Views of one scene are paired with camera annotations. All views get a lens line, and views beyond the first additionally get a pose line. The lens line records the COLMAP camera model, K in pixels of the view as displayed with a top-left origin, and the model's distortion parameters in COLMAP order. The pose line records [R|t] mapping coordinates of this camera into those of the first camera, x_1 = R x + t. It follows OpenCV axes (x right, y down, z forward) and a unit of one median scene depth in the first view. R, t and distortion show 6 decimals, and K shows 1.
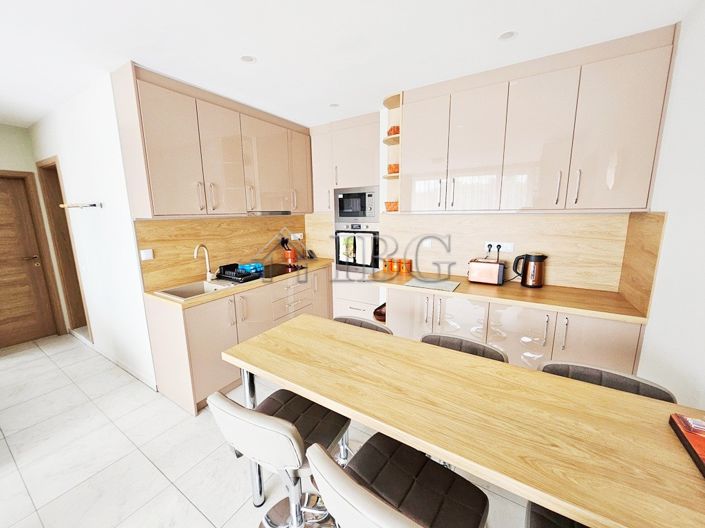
lens RADIAL K [[279.0, 0, 350.5], [0, 279.0, 261.1], [0, 0, 1]] dist [0.001237, 0.000059]
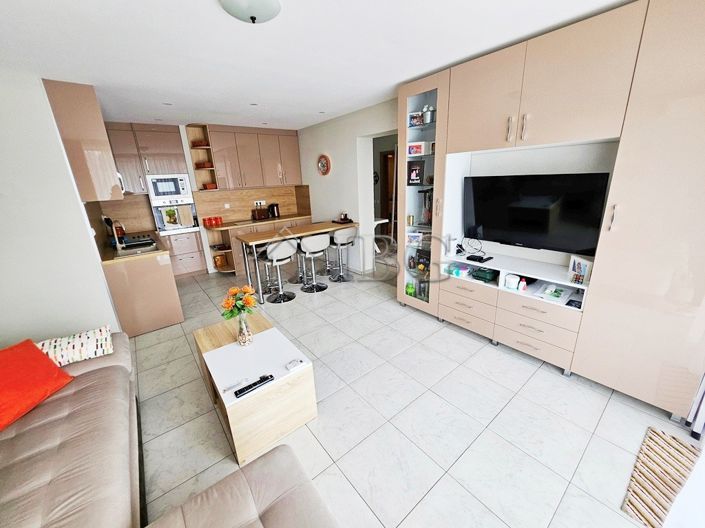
lens RADIAL K [[279.0, 0, 351.0], [0, 279.0, 263.2], [0, 0, 1]] dist [0.001237, 0.000059]
pose [[0.325718, -0.277190, 0.903921, -1.556916], [0.210000, 0.953387, 0.216688, 0.087846], [-0.921850, 0.119244, 0.368745, -0.508217]]
